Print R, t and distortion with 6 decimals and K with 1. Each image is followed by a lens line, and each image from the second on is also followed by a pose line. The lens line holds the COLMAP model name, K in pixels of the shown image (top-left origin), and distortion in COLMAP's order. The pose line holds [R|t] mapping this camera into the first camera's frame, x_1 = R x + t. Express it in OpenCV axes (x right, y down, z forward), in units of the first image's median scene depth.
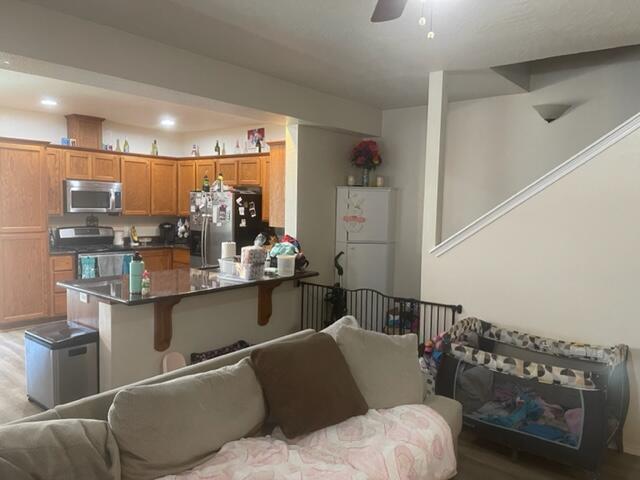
lens RADIAL K [[490.3, 0, 320.5], [0, 490.3, 242.6], [0, 0, 1]] dist [0.039481, -0.005243]
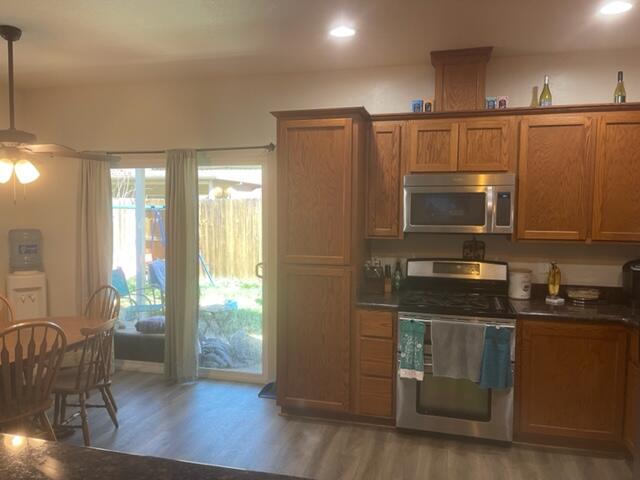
lens RADIAL K [[490.3, 0, 321.3], [0, 490.3, 245.2], [0, 0, 1]] dist [0.039481, -0.005243]
pose [[0.414930, 0.047112, -0.908633, -0.042718], [-0.064160, 0.997688, 0.022431, -0.049706], [0.907588, 0.048990, 0.416994, 0.636374]]
